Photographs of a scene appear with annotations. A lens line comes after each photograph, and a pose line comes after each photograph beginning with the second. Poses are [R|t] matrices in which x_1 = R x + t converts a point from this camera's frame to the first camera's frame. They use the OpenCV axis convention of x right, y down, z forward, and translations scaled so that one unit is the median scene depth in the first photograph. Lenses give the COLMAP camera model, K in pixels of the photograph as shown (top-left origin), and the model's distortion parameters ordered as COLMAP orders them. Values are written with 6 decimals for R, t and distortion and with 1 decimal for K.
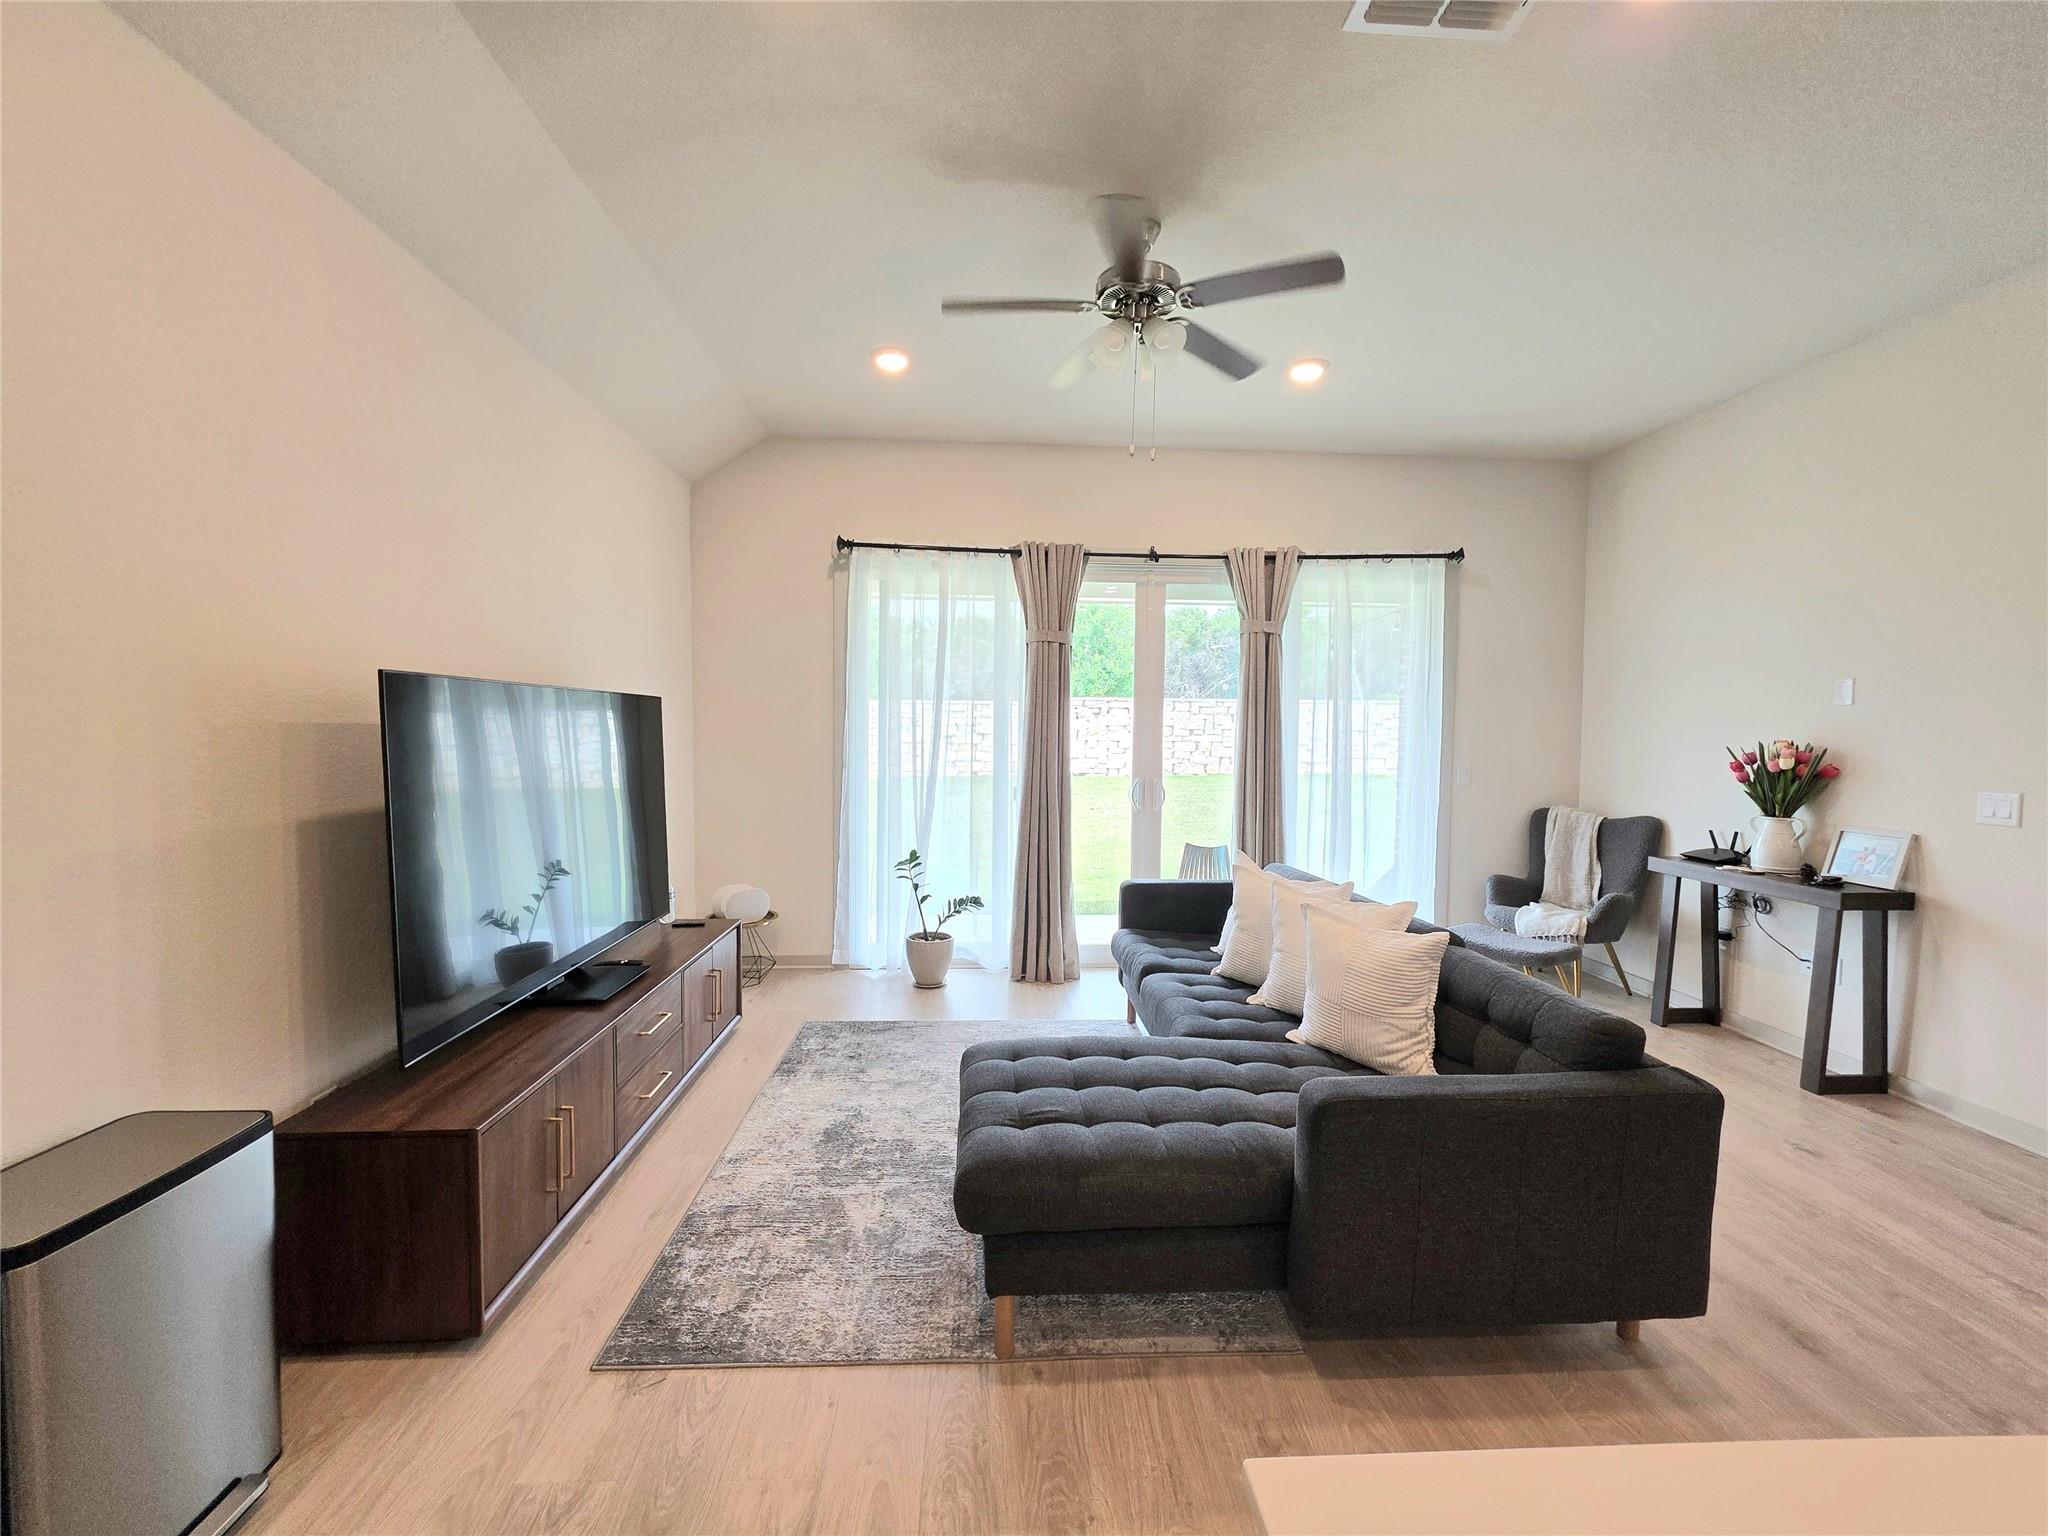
lens RADIAL K [[815.5, 0, 1019.8], [0, 815.5, 767.8], [0, 0, 1]] dist [0.003237, 0.000071]
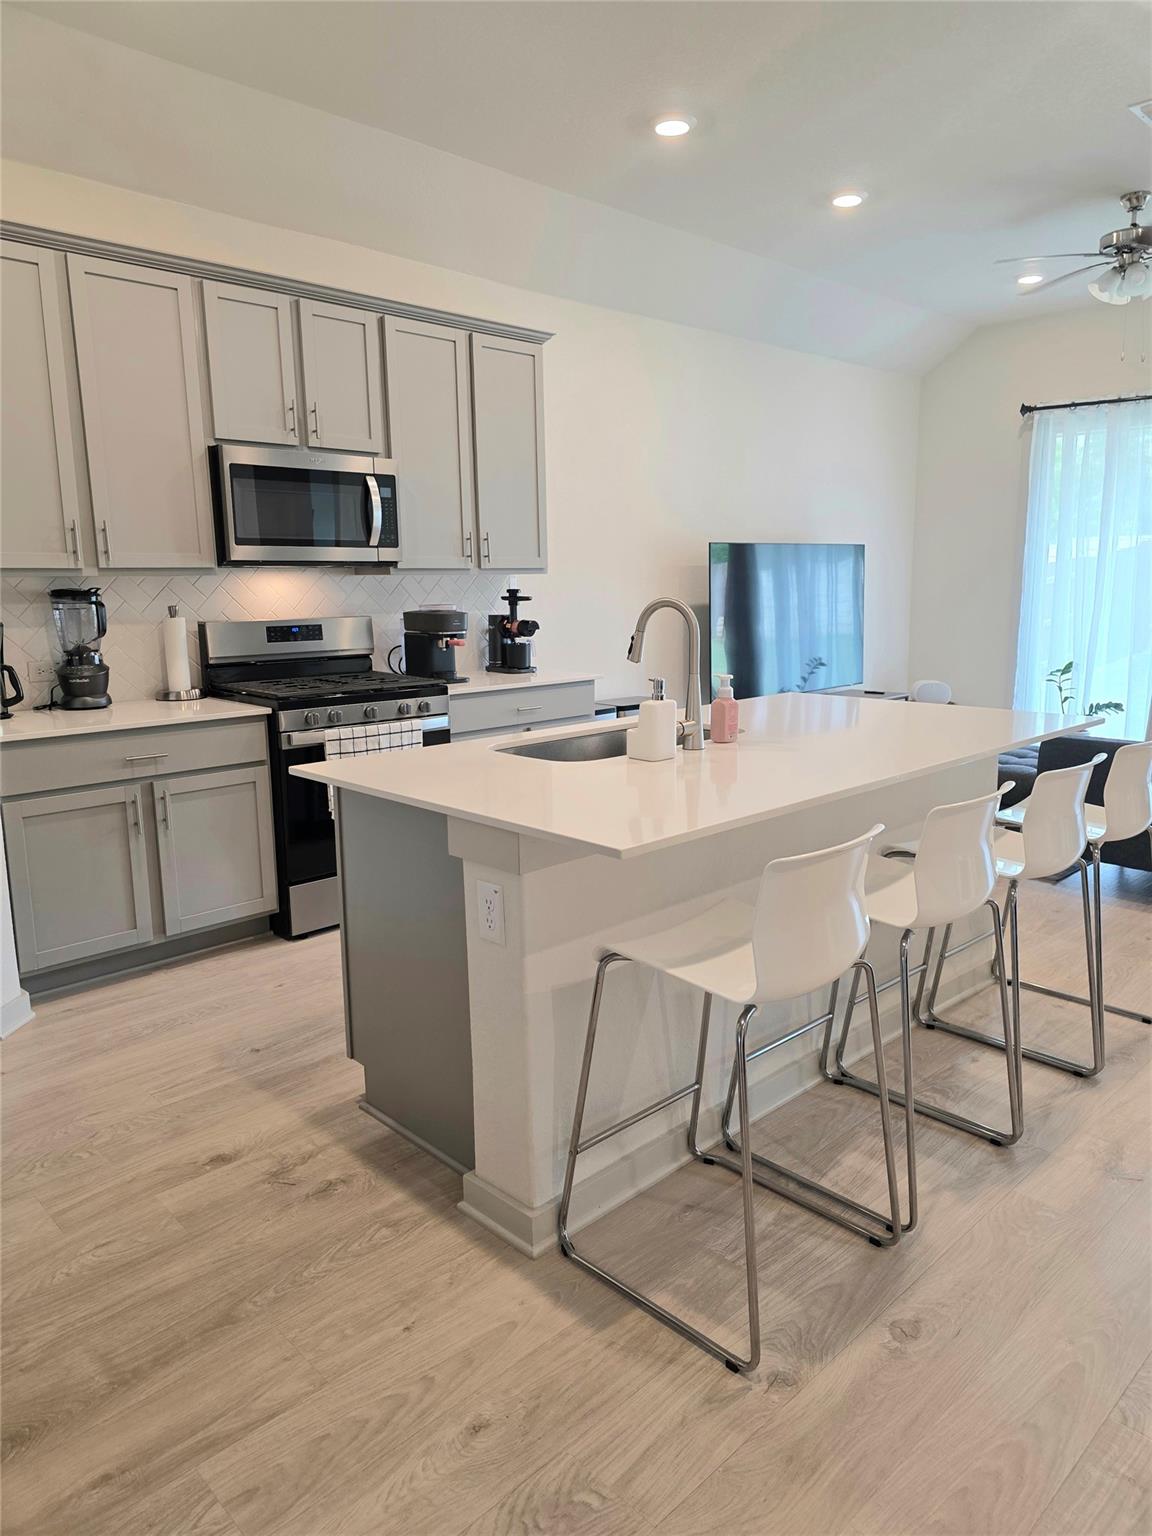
lens RADIAL K [[1026.2, 0, 587.6], [0, 1026.2, 762.3], [0, 0, 1]] dist [0.064694, -0.055698]
pose [[0.658026, 0.114169, -0.744290, 0.640442], [-0.015160, 0.990247, 0.138494, 0.051962], [0.752843, -0.079849, 0.653339, -0.642132]]
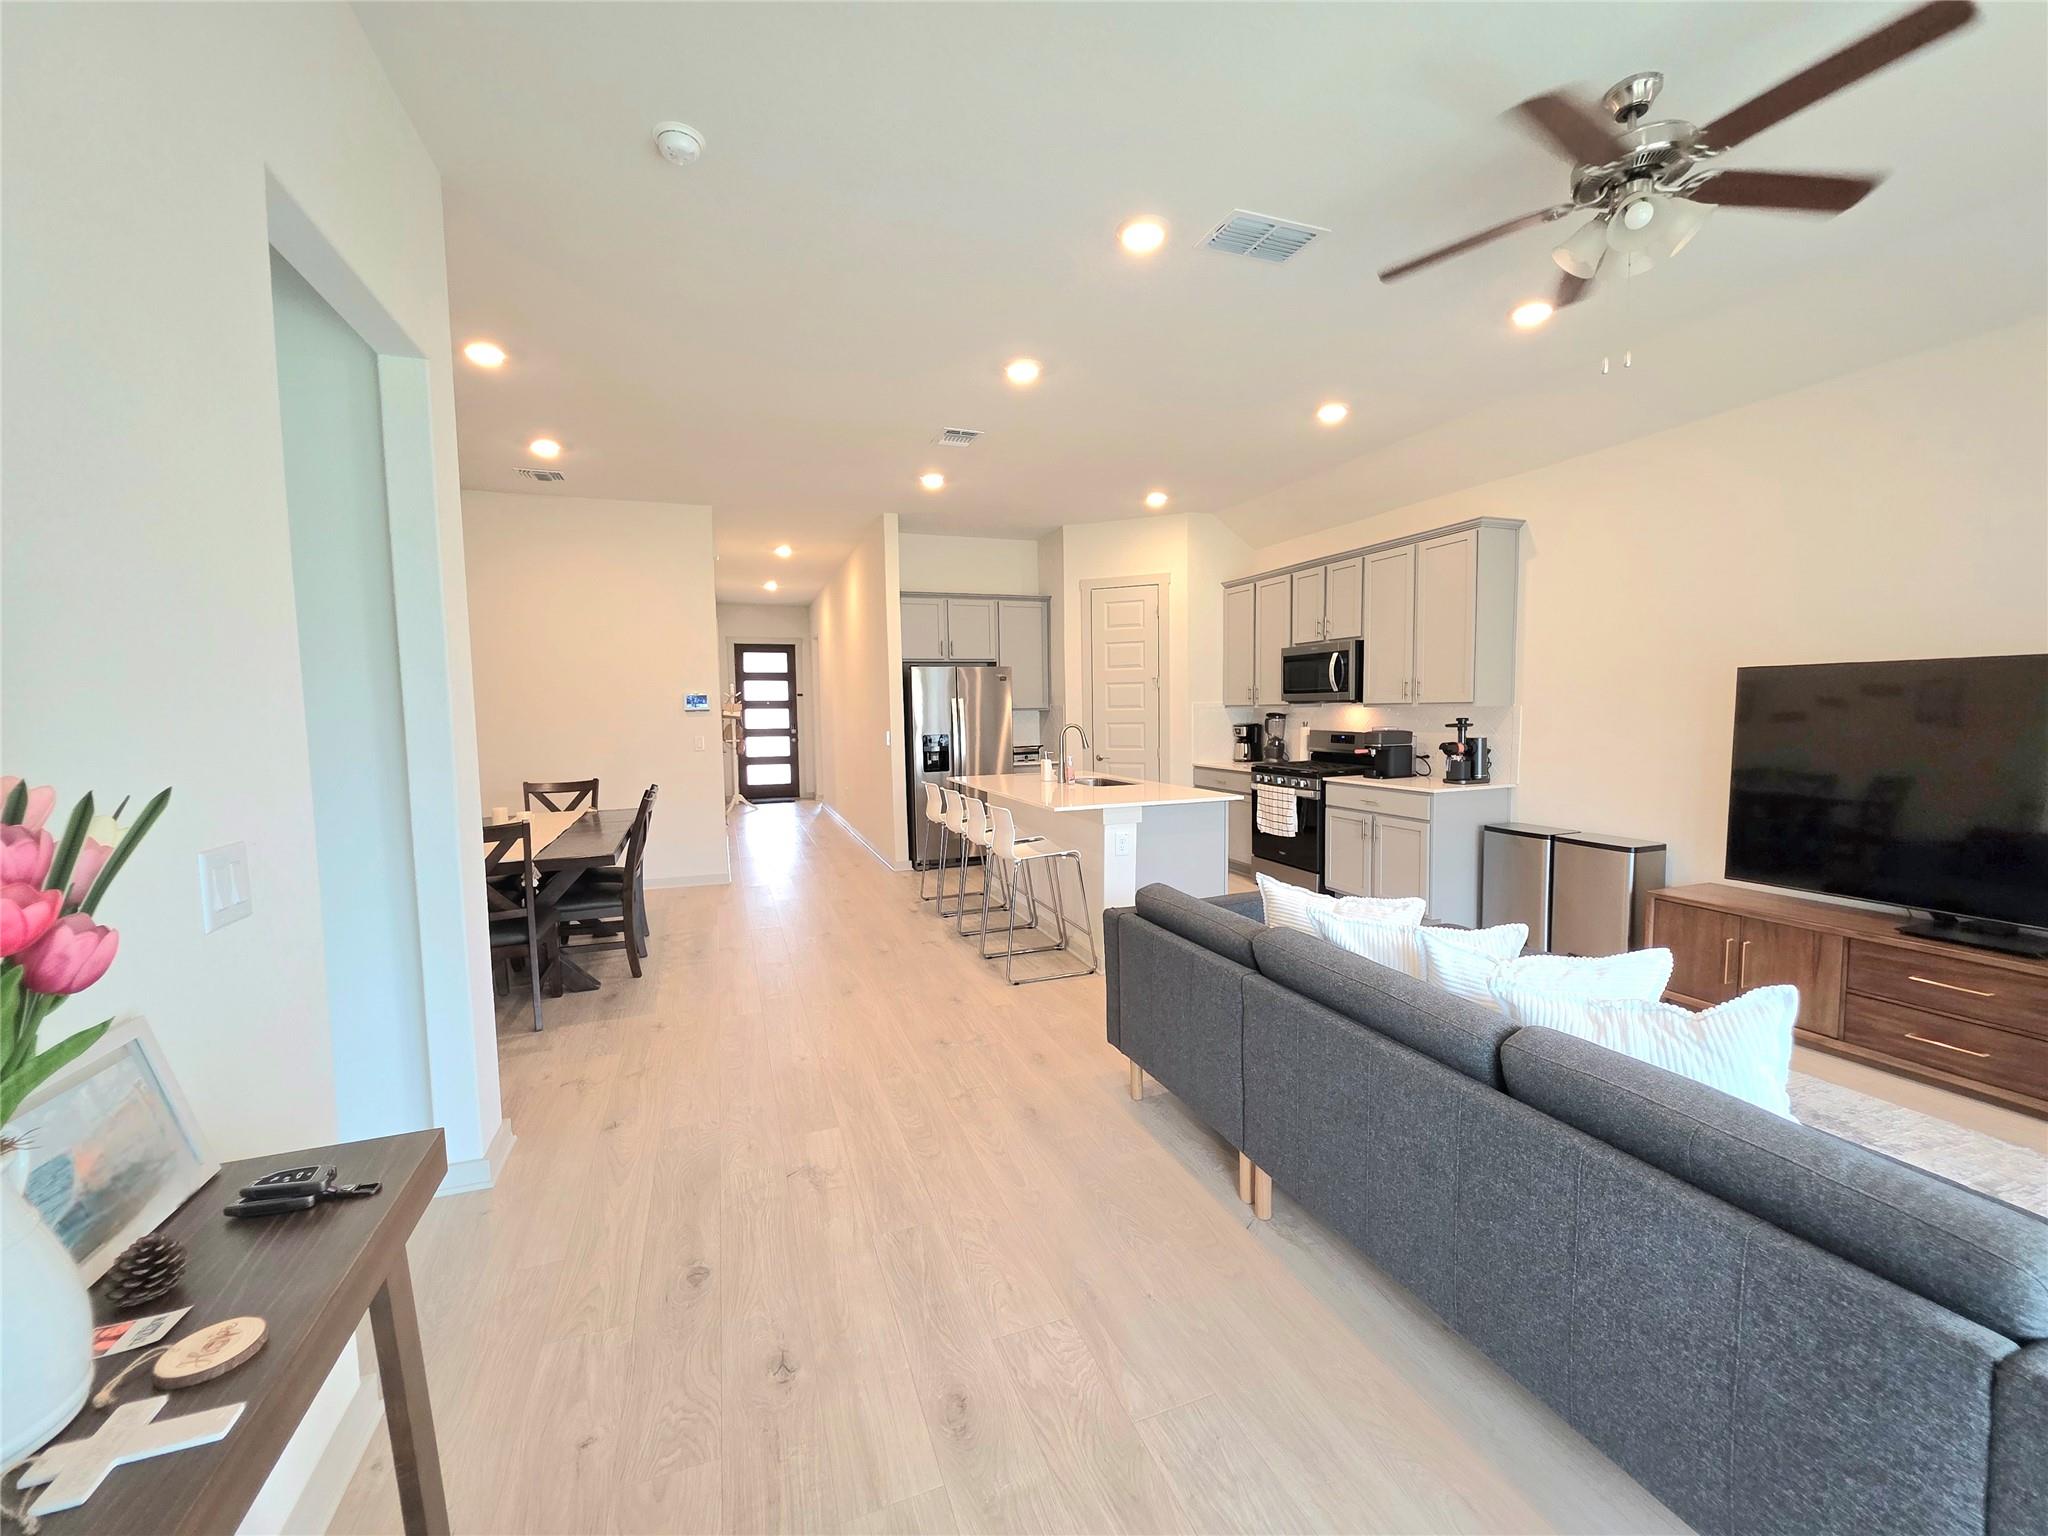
lens RADIAL K [[815.5, 0, 1025.1], [0, 815.5, 764.5], [0, 0, 1]] dist [0.003237, 0.000071]
pose [[-0.953879, 0.027204, -0.298957, 0.648160], [-0.006997, 0.993600, 0.112741, -0.046488], [0.300111, 0.109634, -0.947583, 1.085379]]
